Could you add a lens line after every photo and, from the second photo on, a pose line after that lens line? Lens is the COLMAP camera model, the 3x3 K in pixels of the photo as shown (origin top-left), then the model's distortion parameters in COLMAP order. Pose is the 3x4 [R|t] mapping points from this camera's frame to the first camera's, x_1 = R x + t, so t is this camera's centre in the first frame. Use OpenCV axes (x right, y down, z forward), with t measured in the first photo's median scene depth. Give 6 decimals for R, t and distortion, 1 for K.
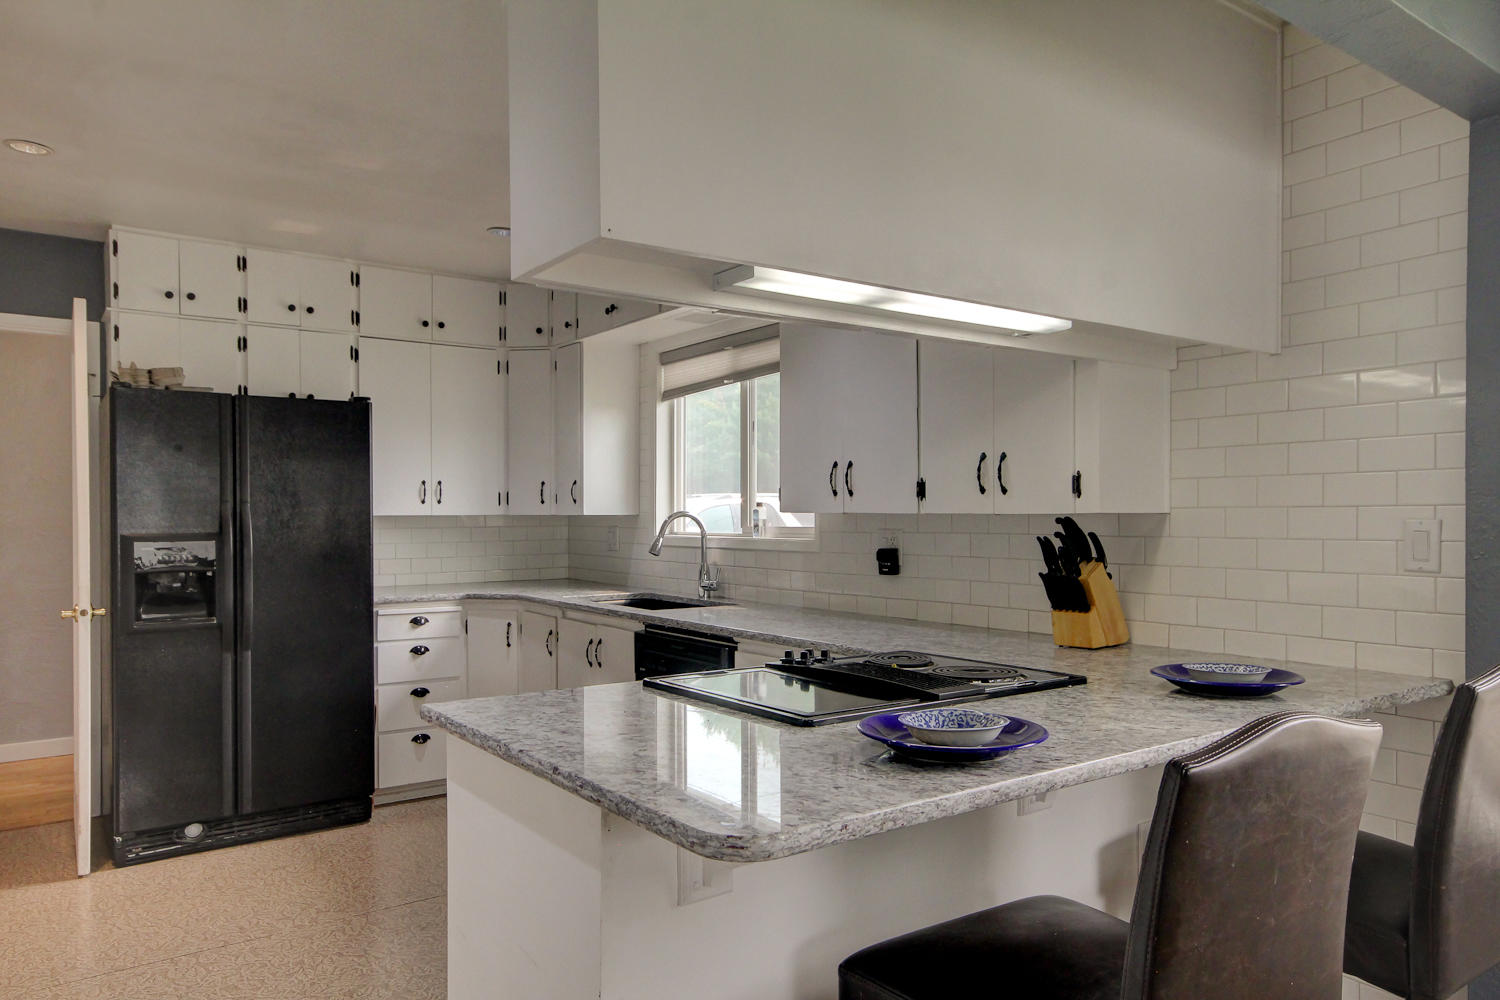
lens RADIAL K [[1020.3, 0, 749.8], [0, 1020.3, 518.1], [0, 0, 1]] dist [0.007175, 0.020598]
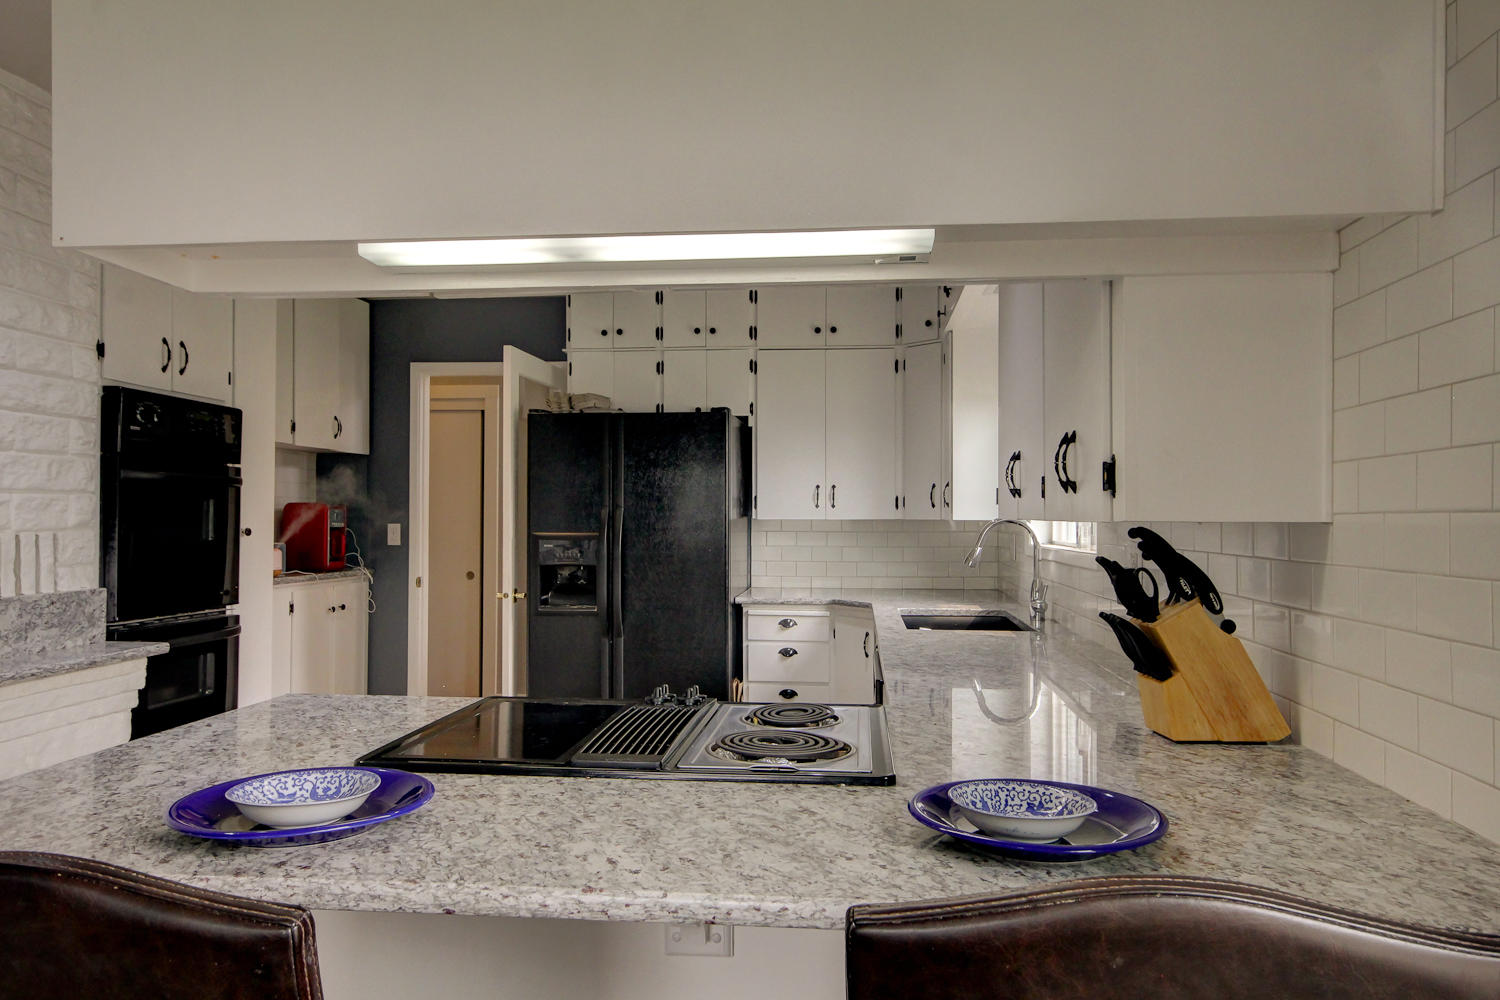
lens RADIAL K [[1020.3, 0, 755.9], [0, 1020.3, 509.0], [0, 0, 1]] dist [0.007175, 0.020598]
pose [[0.750860, -0.000637, -0.660461, 0.330349], [-0.007766, 0.999922, -0.009794, -0.002767], [0.660415, 0.012483, 0.750797, 0.219272]]
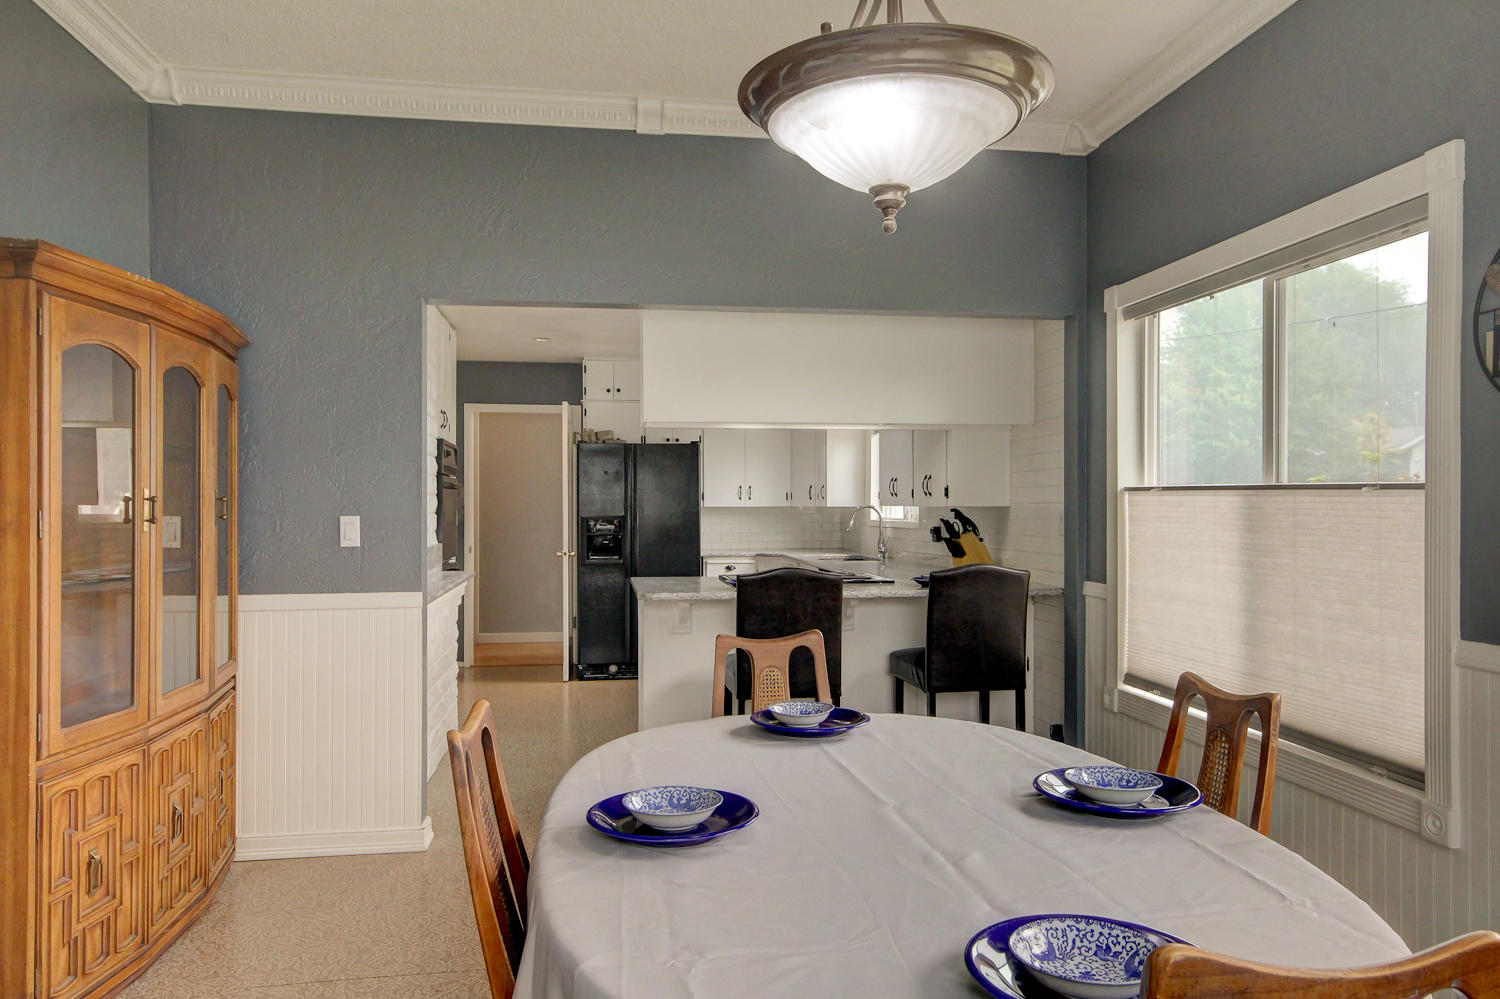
lens RADIAL K [[1020.3, 0, 758.3], [0, 1020.3, 501.2], [0, 0, 1]] dist [0.007175, 0.020598]
pose [[0.892016, -0.000611, -0.452004, 0.511868], [-0.002606, 0.999976, -0.006495, -0.000936], [0.451997, 0.006972, 0.891992, -0.535449]]
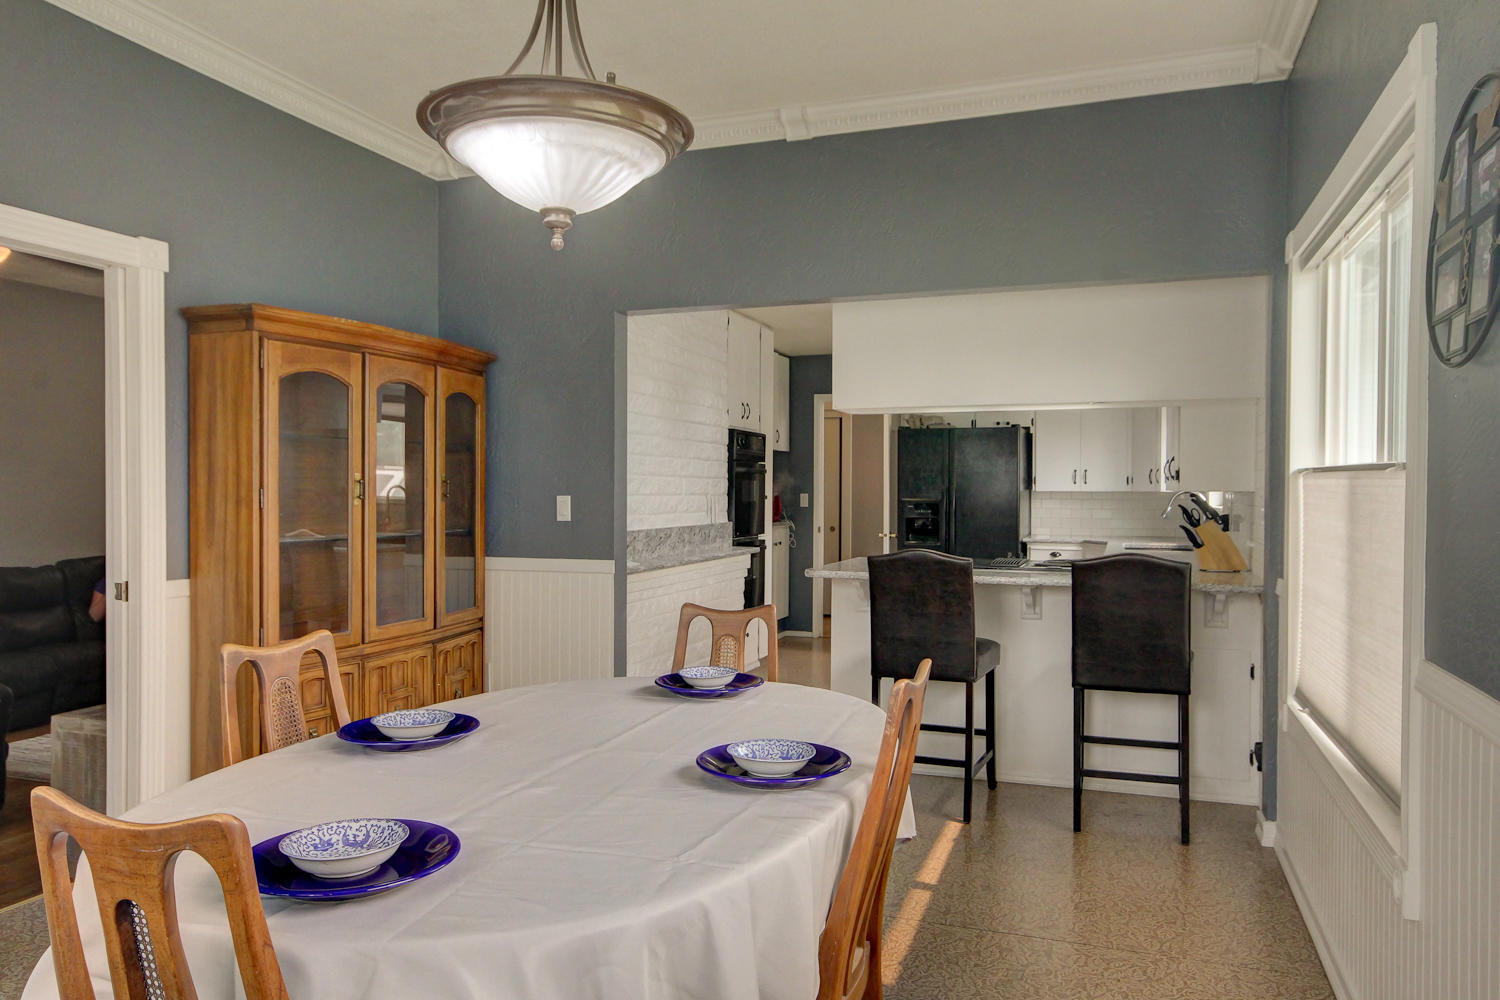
lens RADIAL K [[1020.3, 0, 762.8], [0, 1020.3, 498.9], [0, 0, 1]] dist [0.007175, 0.020598]
pose [[0.568713, 0.012150, -0.822446, 0.793649], [-0.008157, 0.999925, 0.009131, -0.001069], [0.822496, 0.001516, 0.568769, -0.352651]]
